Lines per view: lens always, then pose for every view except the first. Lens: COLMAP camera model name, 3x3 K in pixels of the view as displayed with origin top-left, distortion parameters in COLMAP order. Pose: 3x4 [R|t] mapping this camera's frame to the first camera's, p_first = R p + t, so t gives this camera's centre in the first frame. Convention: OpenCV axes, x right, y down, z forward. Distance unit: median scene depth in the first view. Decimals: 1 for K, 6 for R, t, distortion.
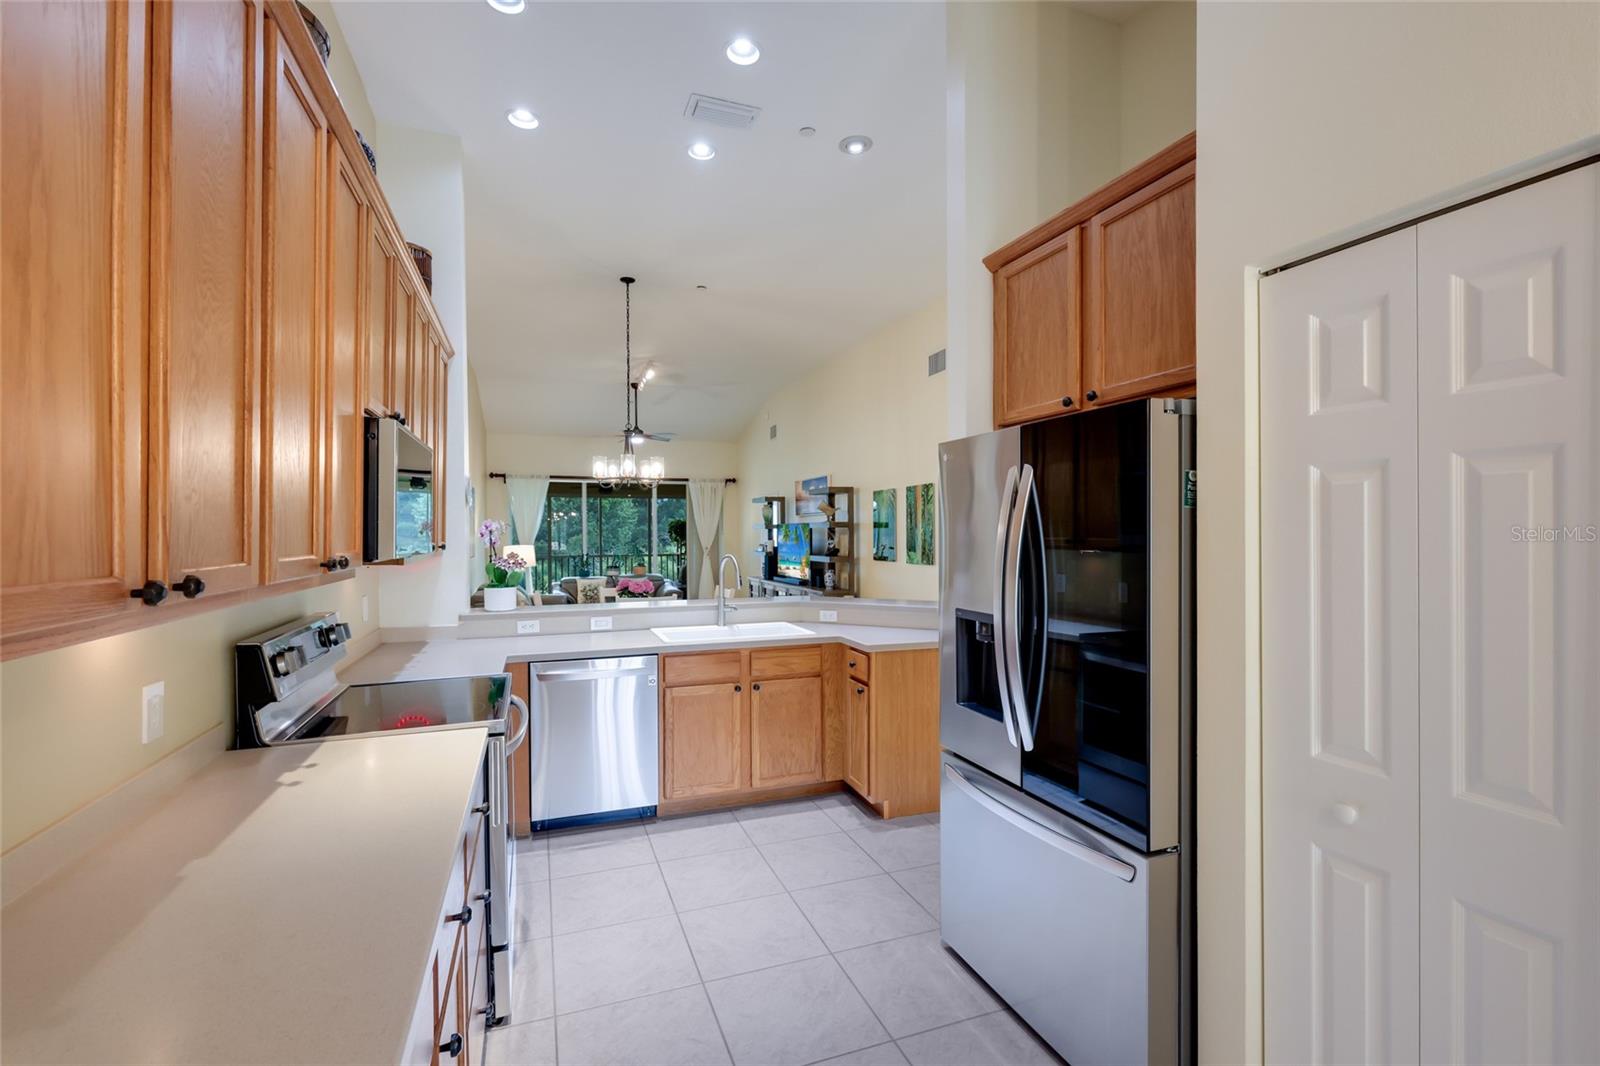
lens RADIAL K [[708.6, 0, 790.6], [0, 708.6, 543.8], [0, 0, 1]] dist [-0.001126, -0.001985]
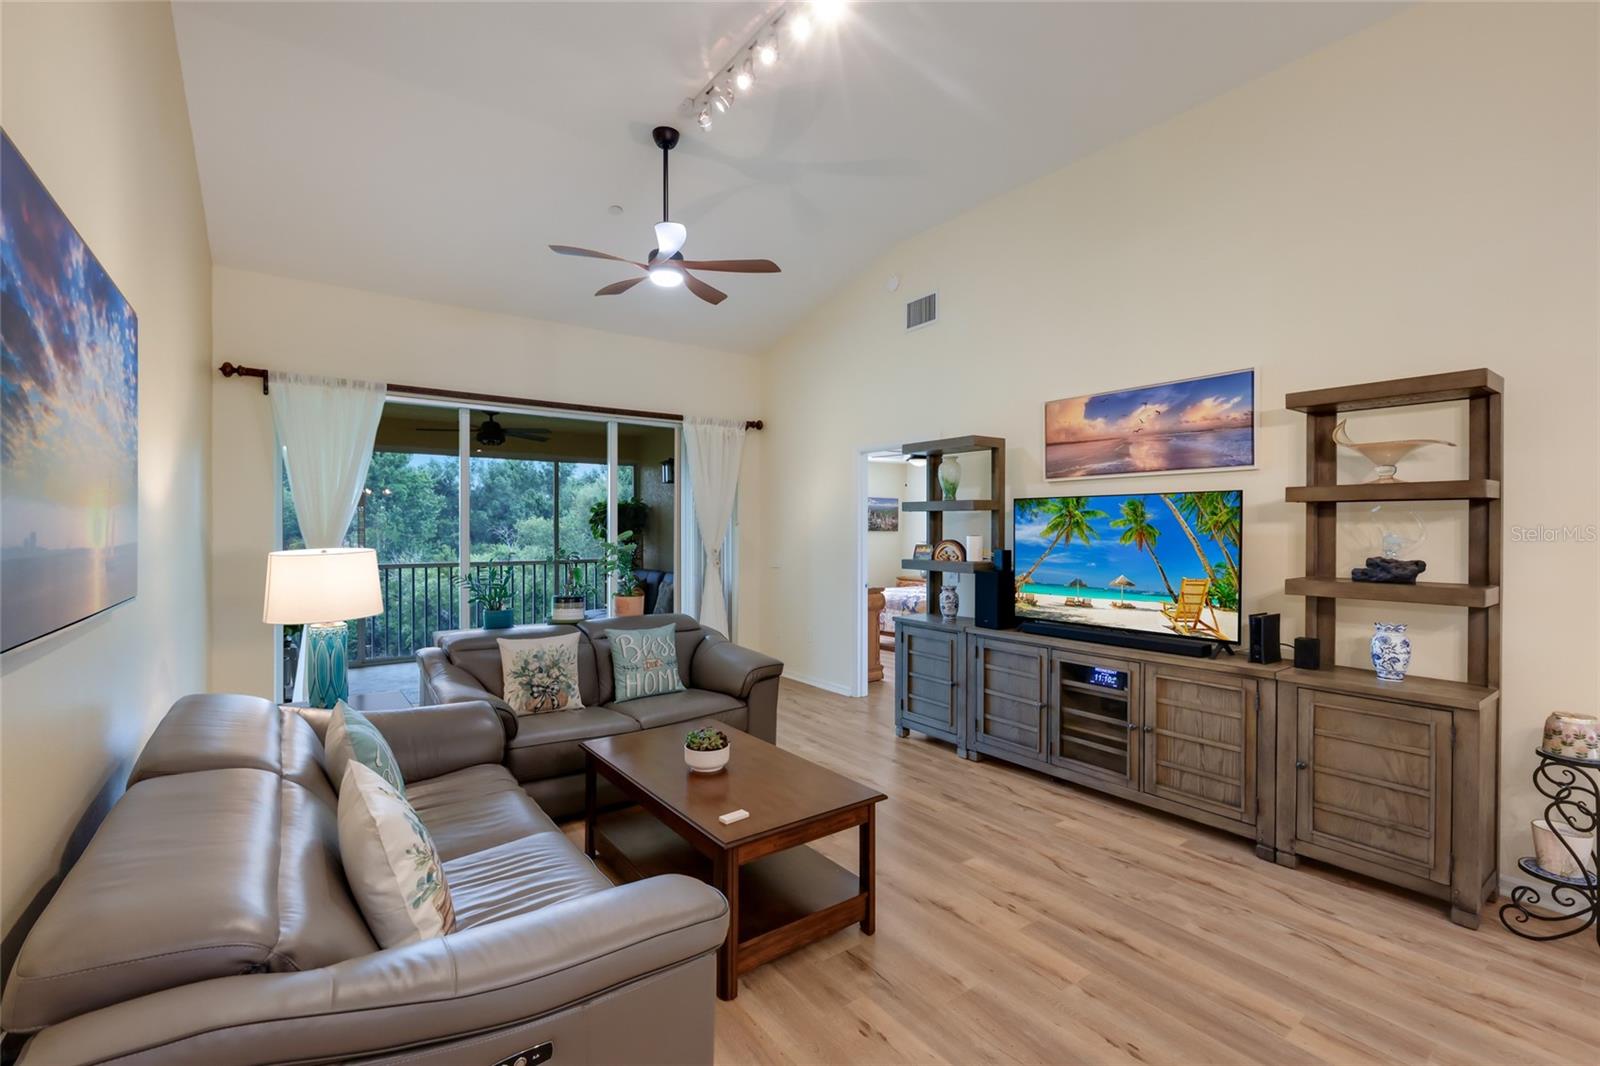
lens RADIAL K [[708.6, 0, 795.1], [0, 708.6, 535.2], [0, 0, 1]] dist [-0.001126, -0.001985]
pose [[0.962033, 0.004137, 0.272901, -0.276419], [-0.002189, 0.999970, -0.007444, -0.002379], [-0.272924, 0.006564, 0.962013, 0.657772]]
